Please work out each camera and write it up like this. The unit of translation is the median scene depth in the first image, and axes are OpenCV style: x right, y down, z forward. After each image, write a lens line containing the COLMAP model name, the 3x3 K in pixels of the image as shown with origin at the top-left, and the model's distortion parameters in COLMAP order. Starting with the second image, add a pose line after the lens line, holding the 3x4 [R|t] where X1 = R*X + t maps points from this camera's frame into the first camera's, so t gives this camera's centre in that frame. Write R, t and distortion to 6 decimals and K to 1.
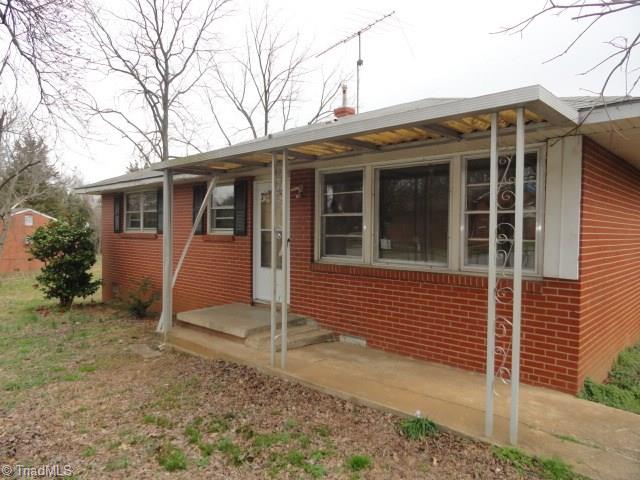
lens RADIAL K [[450.2, 0, 320.2], [0, 450.2, 233.9], [0, 0, 1]] dist [0.011804, -0.009783]
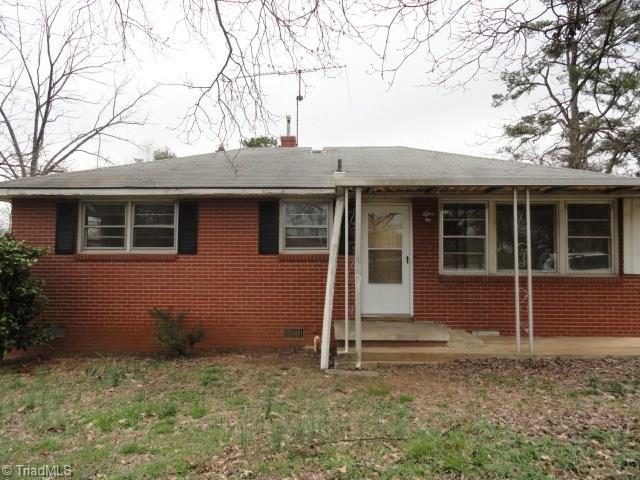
lens RADIAL K [[406.4, 0, 319.8], [0, 406.4, 245.7], [0, 0, 1]] dist [0.004093, 0.000313]
pose [[0.765229, -0.014709, 0.643590, -0.953013], [0.013247, 0.999887, 0.007101, -0.028234], [-0.643622, 0.003092, 0.765337, 0.338879]]
